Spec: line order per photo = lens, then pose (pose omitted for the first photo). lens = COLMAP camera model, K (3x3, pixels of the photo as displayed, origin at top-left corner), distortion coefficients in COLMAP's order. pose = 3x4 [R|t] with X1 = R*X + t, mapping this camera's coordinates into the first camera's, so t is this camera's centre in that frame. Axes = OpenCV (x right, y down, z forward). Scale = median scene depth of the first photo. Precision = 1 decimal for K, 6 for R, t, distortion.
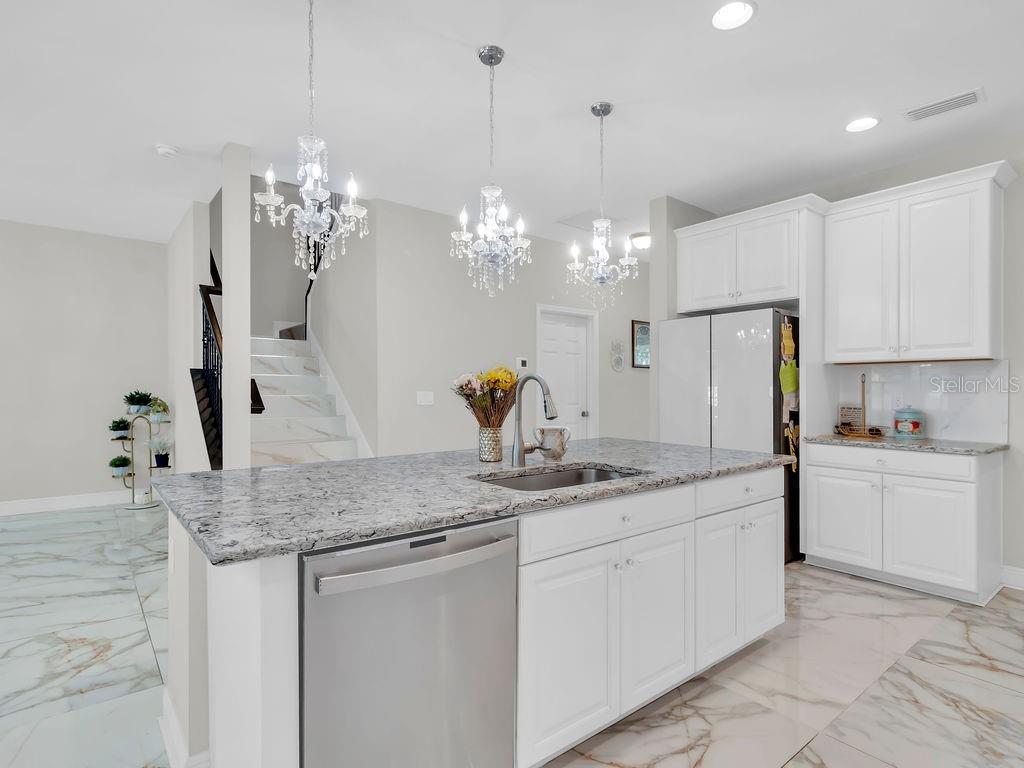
lens RADIAL K [[546.7, 0, 518.6], [0, 546.7, 379.7], [0, 0, 1]] dist [0.005718, 0.000069]
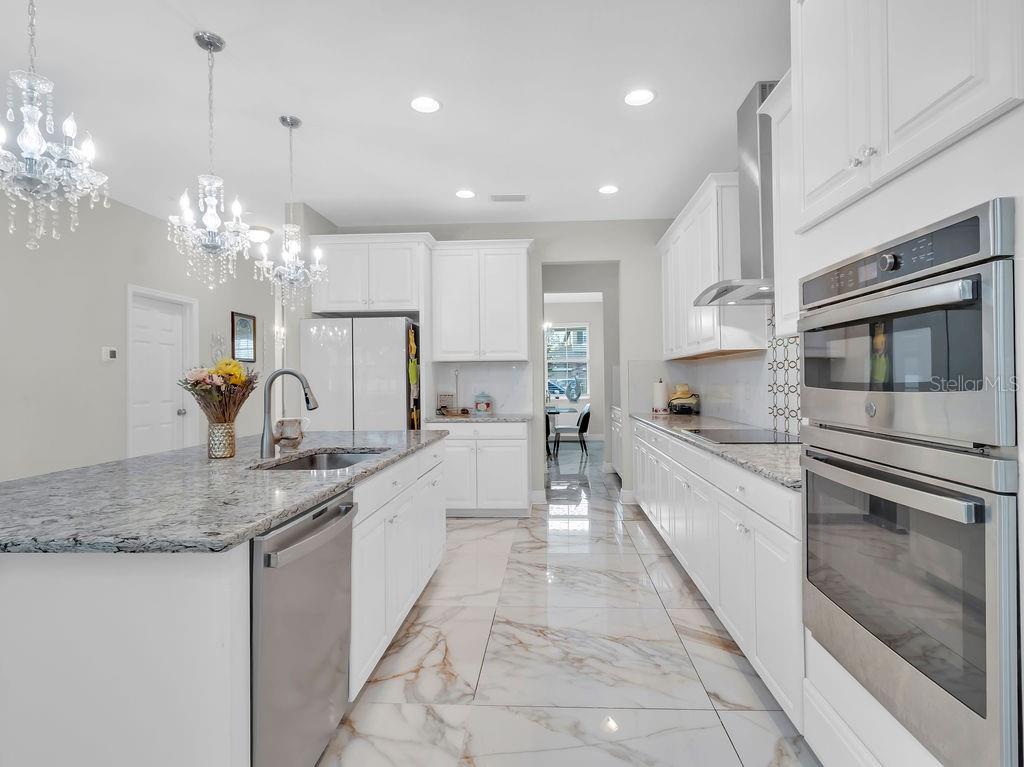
lens RADIAL K [[555.9, 0, 528.0], [0, 555.9, 352.8], [0, 0, 1]] dist [0.033989, -0.000239]
pose [[0.658249, 0.029277, 0.752231, -0.356920], [-0.001974, 0.999307, -0.037166, -0.002171], [-0.752798, 0.022980, 0.657851, -0.063264]]
